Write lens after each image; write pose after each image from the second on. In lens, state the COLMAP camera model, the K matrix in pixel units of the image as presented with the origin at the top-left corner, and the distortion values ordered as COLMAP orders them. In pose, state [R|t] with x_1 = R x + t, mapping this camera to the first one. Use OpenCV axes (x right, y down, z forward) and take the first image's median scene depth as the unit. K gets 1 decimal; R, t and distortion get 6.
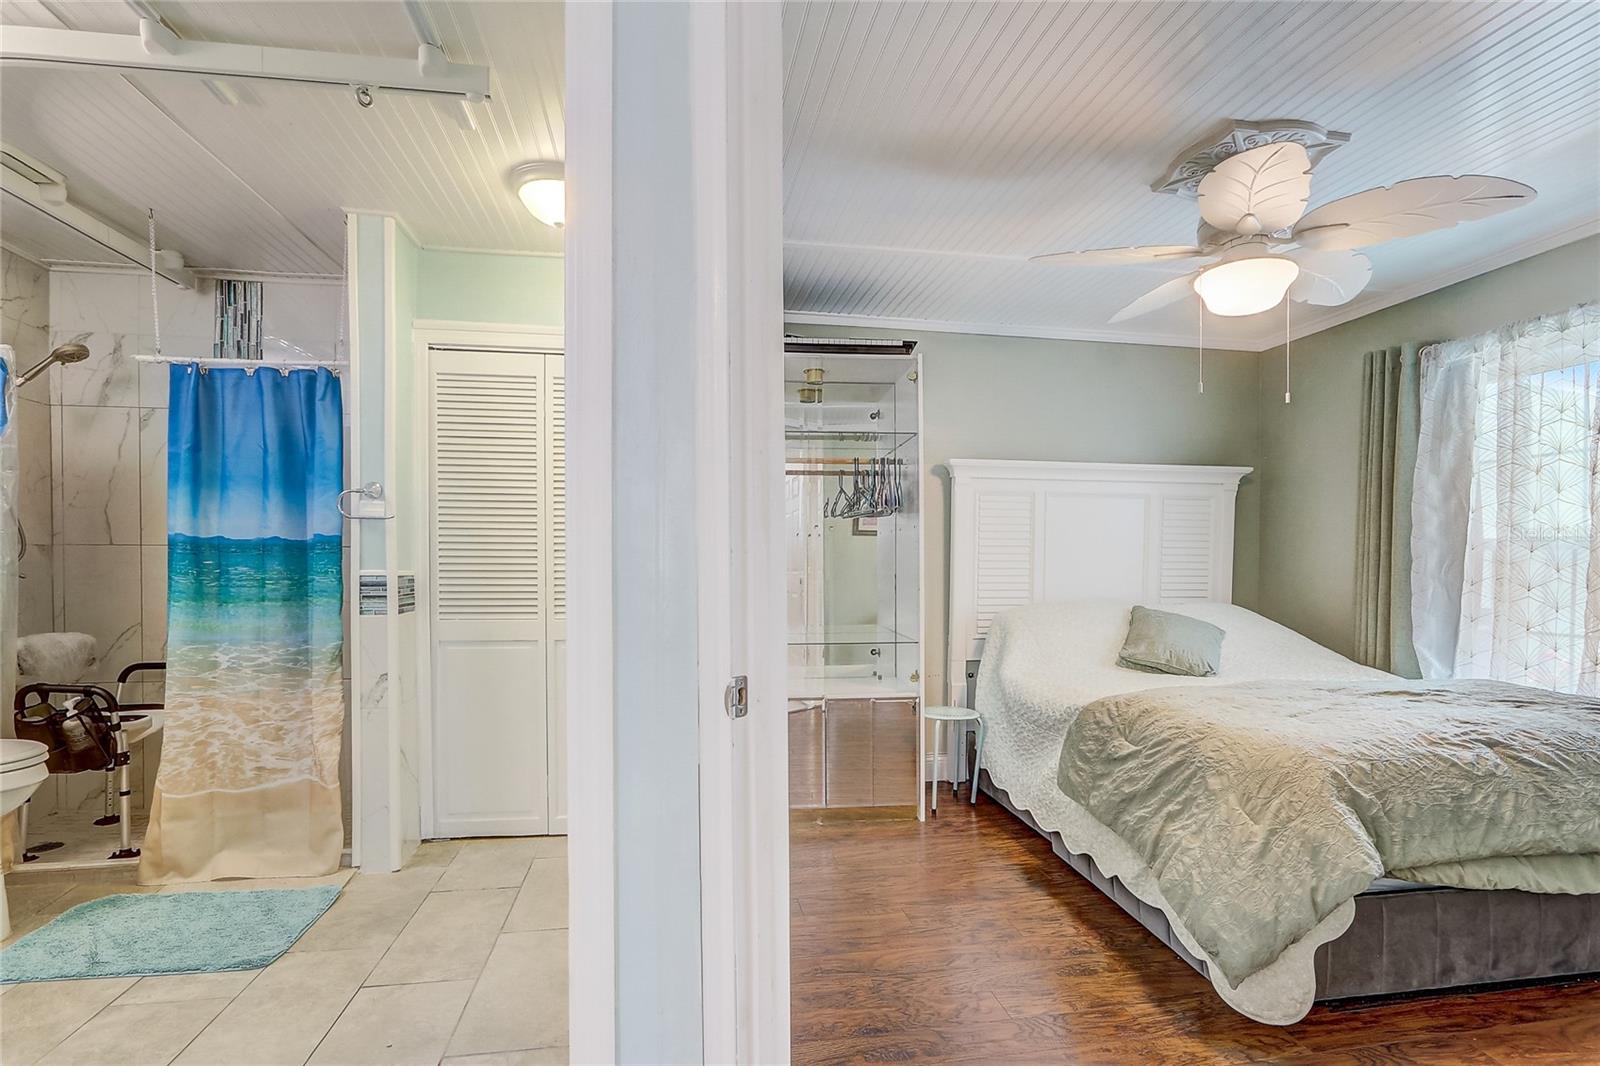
lens RADIAL K [[742.5, 0, 800.2], [0, 742.5, 552.0], [0, 0, 1]] dist [-0.013677, 0.000572]
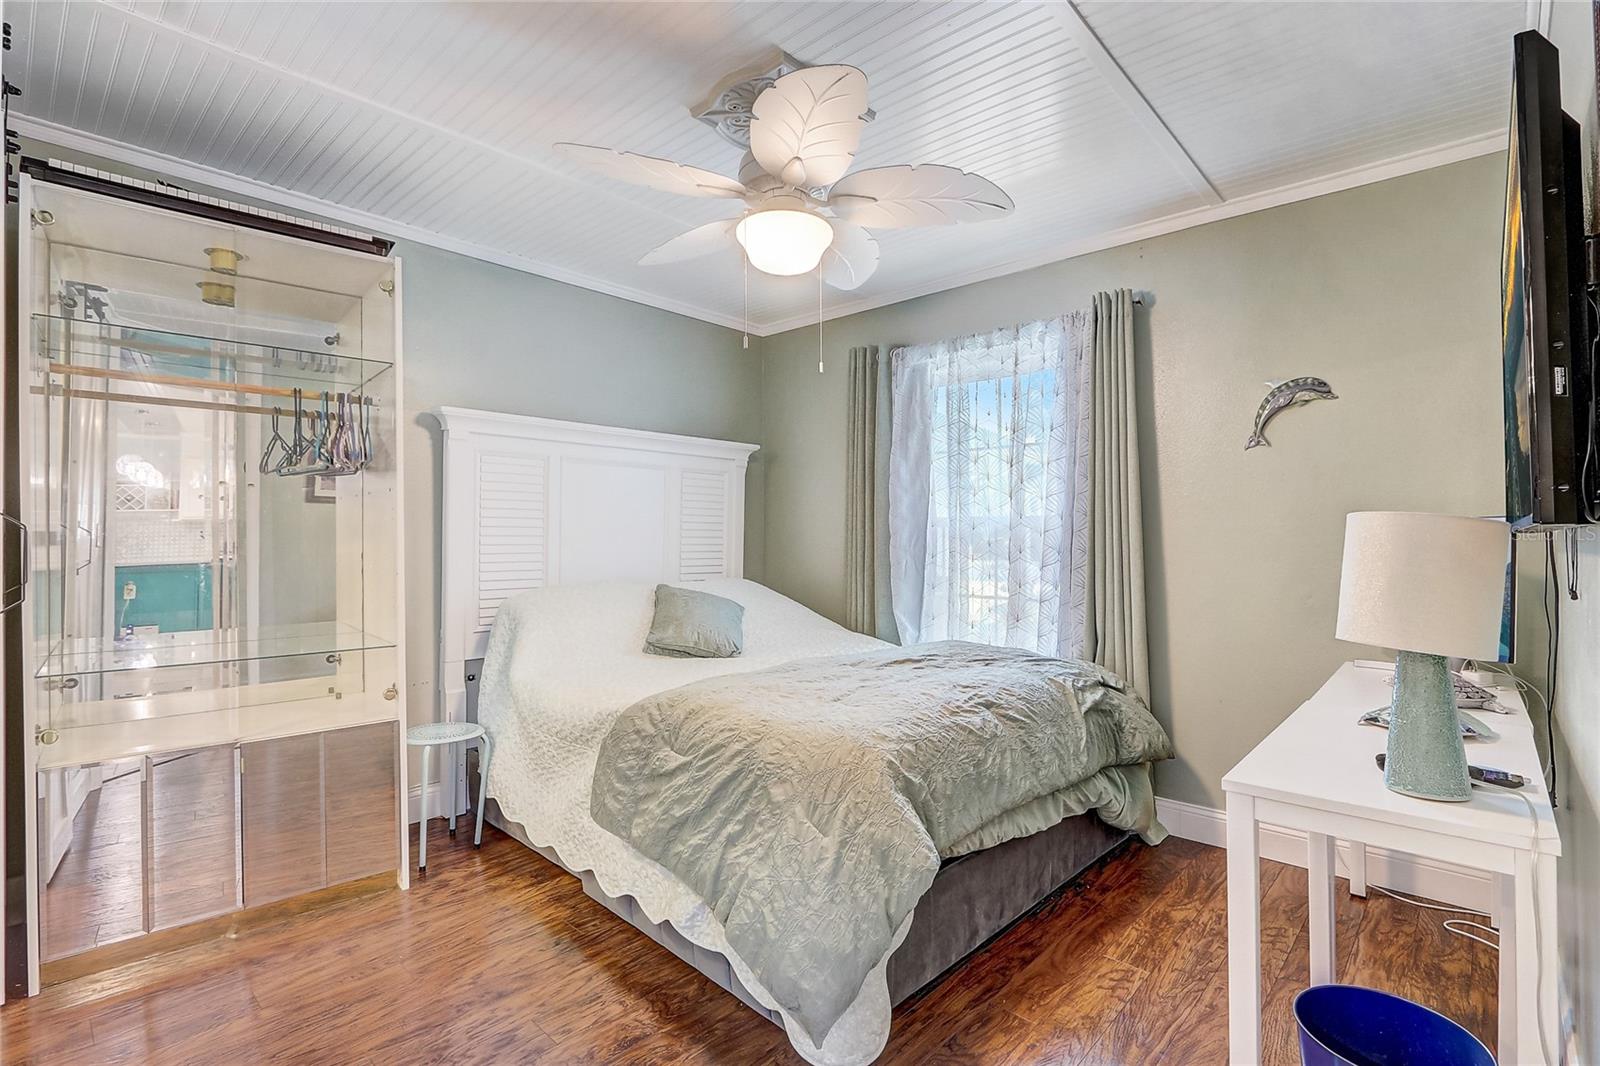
lens RADIAL K [[742.5, 0, 800.2], [0, 742.5, 552.0], [0, 0, 1]] dist [-0.013677, 0.000572]
pose [[0.795239, -0.012175, 0.606174, 0.045319], [-0.008494, 0.999477, 0.031217, 0.002207], [-0.606237, -0.029974, 0.794719, 0.234018]]
